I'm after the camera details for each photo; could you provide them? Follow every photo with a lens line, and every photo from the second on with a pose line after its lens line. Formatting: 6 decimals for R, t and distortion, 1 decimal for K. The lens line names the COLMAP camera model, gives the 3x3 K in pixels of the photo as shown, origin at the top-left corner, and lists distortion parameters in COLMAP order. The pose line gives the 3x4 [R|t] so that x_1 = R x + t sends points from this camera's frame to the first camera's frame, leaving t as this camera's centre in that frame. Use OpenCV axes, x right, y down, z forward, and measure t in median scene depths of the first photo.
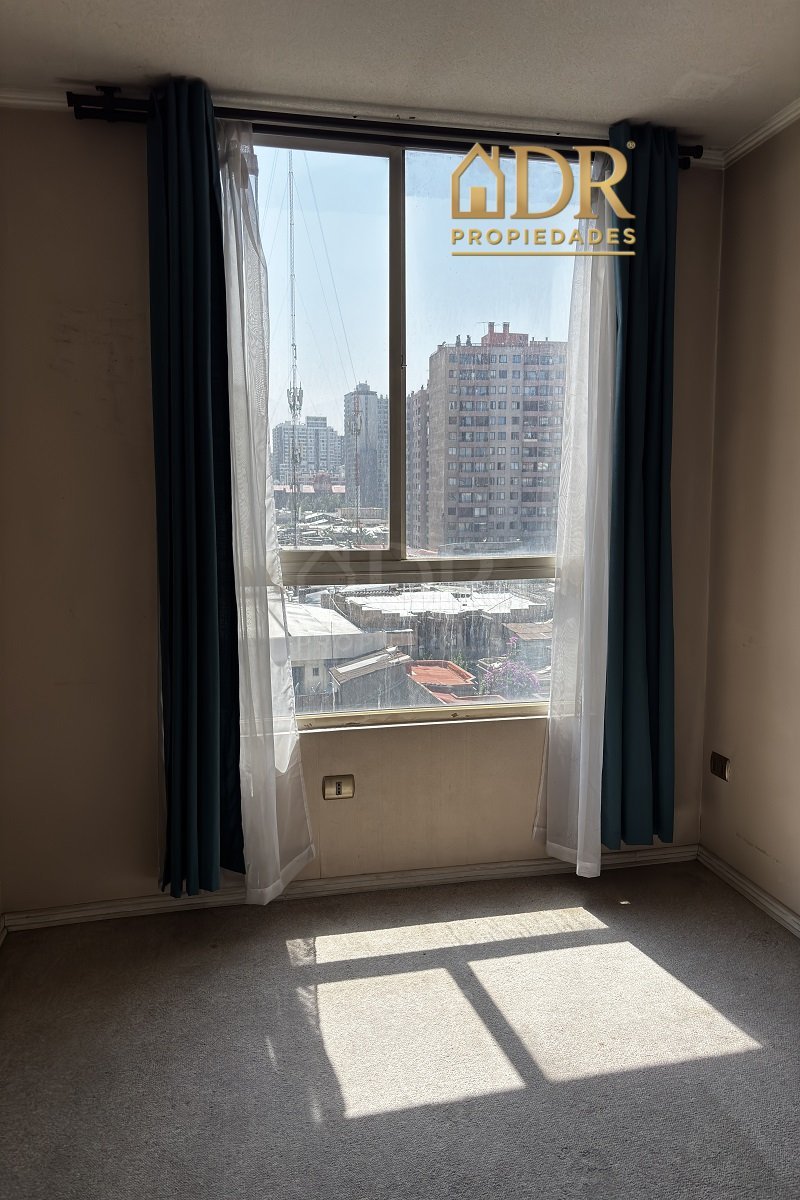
lens RADIAL K [[961.9, 0, 400.0], [0, 961.9, 600.0], [0, 0, 1]] dist [0.003753, -0.009930]
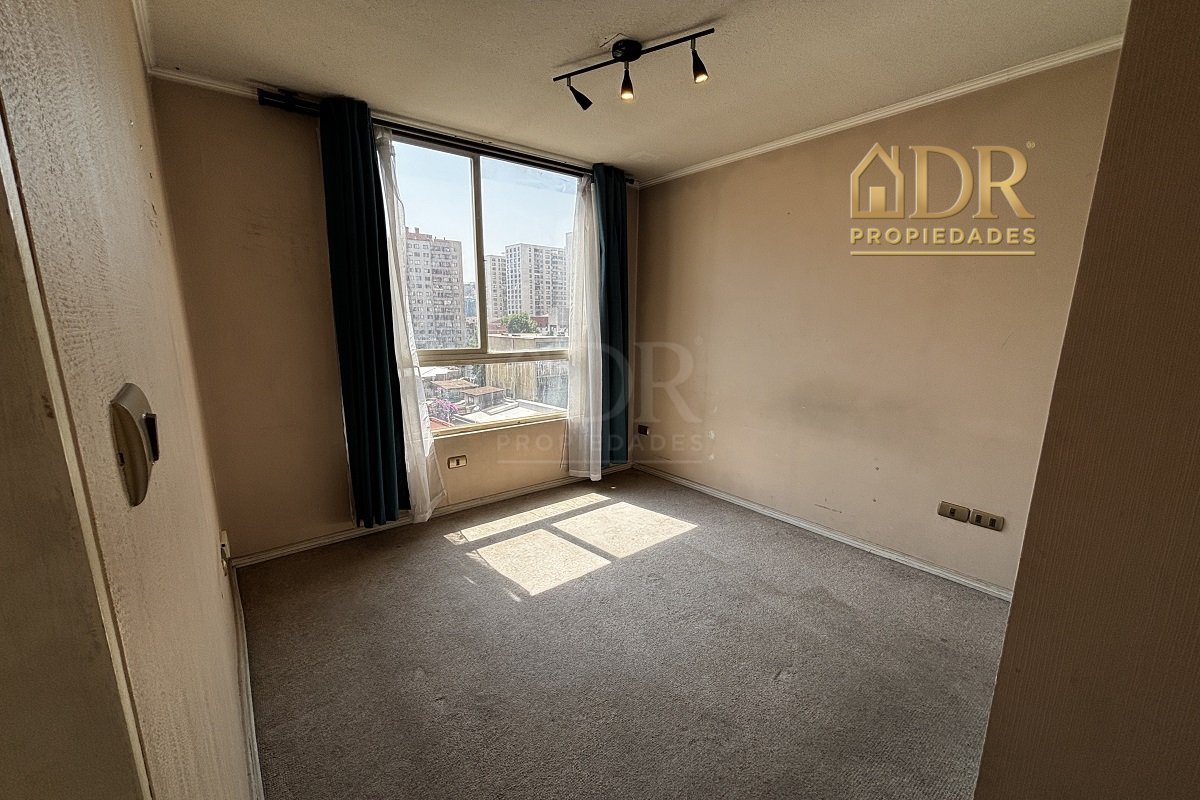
lens RADIAL K [[445.5, 0, 600.0], [0, 445.5, 400.0], [0, 0, 1]] dist [-0.008488, -0.000005]
pose [[0.905752, -0.080416, 0.416108, -0.197703], [0.048720, 0.995081, 0.086256, -0.011107], [-0.420998, -0.057853, 0.905215, -0.013910]]
